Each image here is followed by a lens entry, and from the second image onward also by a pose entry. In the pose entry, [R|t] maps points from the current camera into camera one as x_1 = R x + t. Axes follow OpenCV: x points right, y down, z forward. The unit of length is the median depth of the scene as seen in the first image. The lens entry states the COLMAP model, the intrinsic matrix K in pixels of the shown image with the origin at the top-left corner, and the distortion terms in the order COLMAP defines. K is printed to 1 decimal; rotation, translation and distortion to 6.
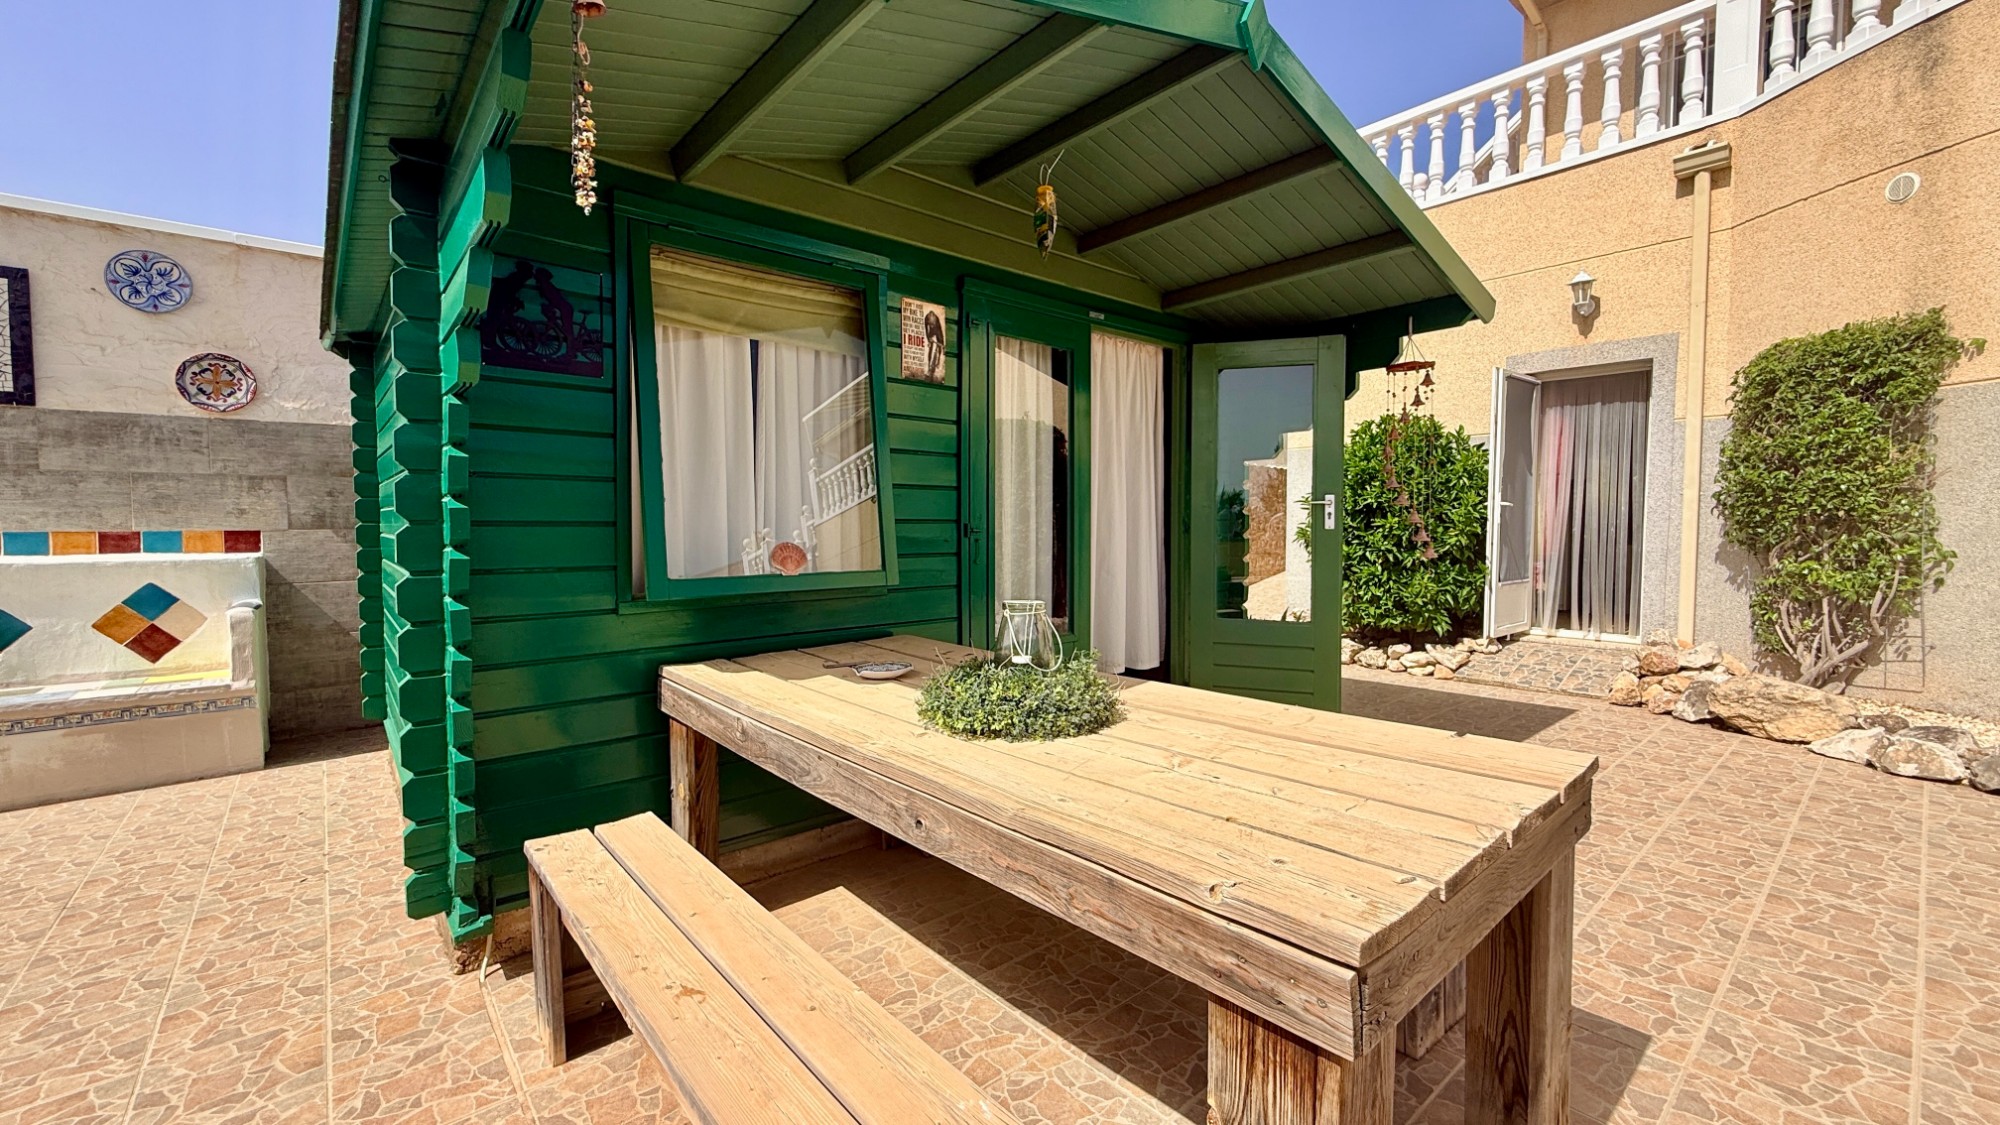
lens RADIAL K [[798.9, 0, 998.8], [0, 798.9, 557.8], [0, 0, 1]] dist [-0.001255, -0.000049]
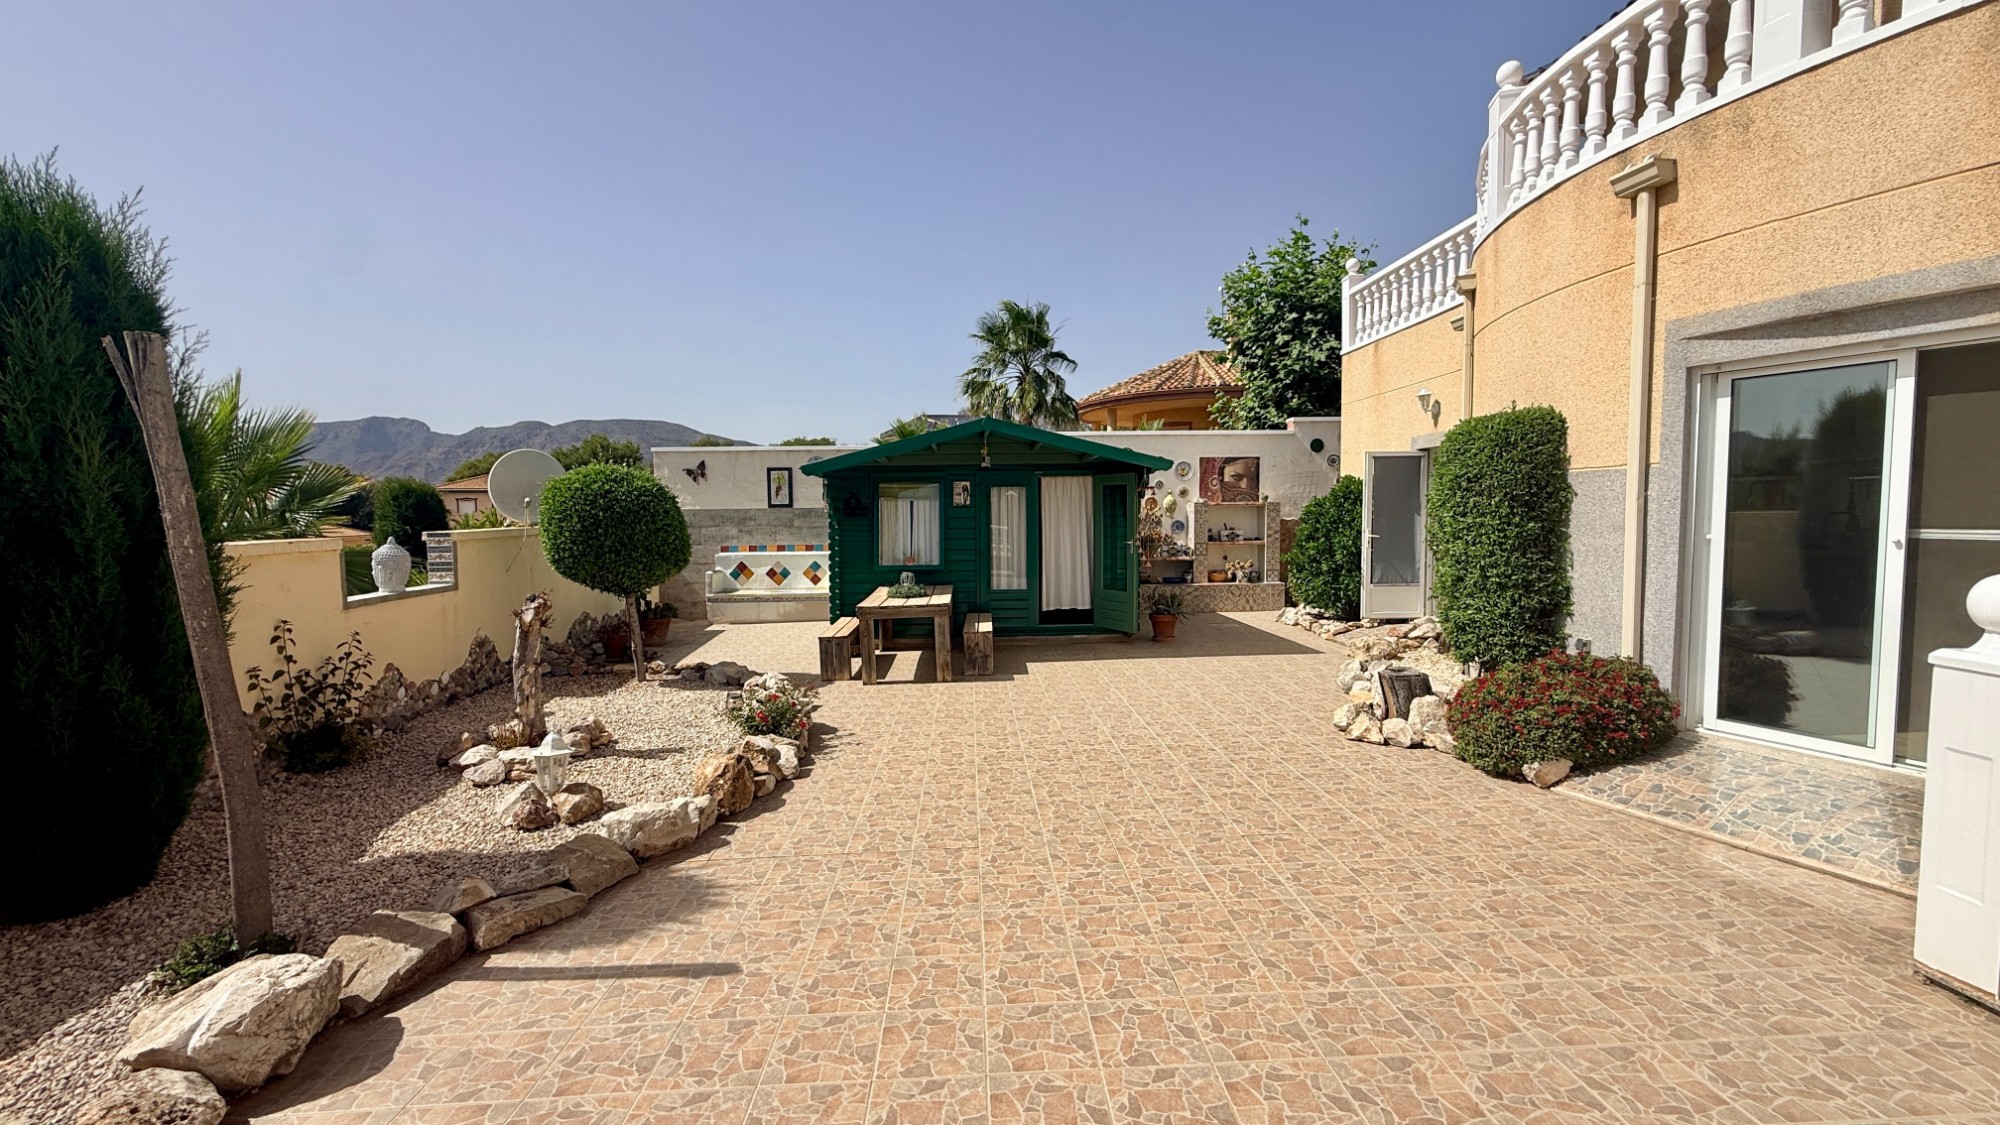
lens RADIAL K [[798.9, 0, 991.1], [0, 798.9, 564.0], [0, 0, 1]] dist [-0.001255, -0.000049]
pose [[0.780575, 0.032740, -0.624204, 1.558524], [-0.019590, 0.999418, 0.027924, -0.062341], [0.624755, -0.009568, 0.780762, -1.113802]]
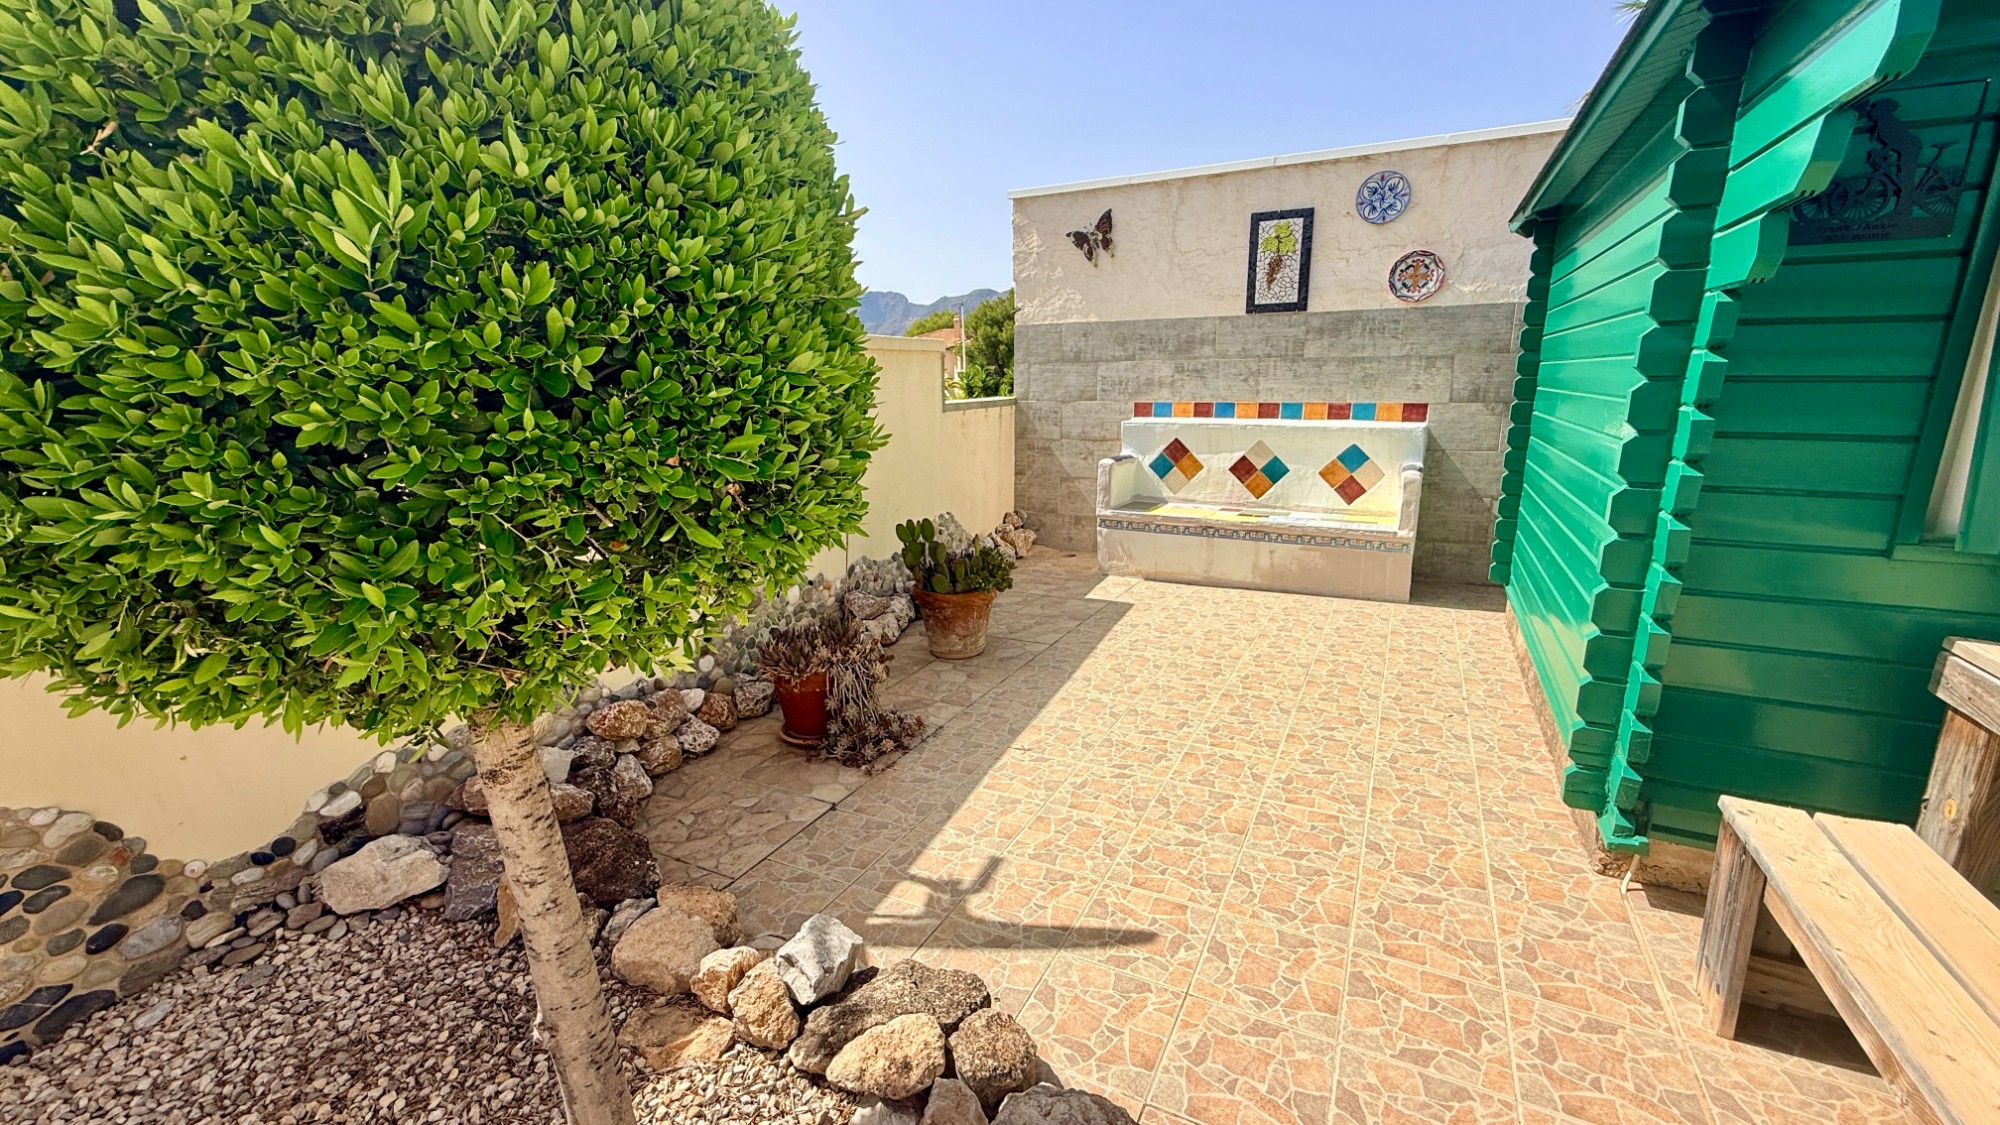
lens RADIAL K [[798.9, 0, 996.3], [0, 798.9, 563.3], [0, 0, 1]] dist [-0.001255, -0.000049]
pose [[0.375054, 0.204574, -0.904148, -0.057907], [-0.032764, 0.977661, 0.207617, -0.031068], [0.926424, -0.048244, 0.373379, -0.046925]]
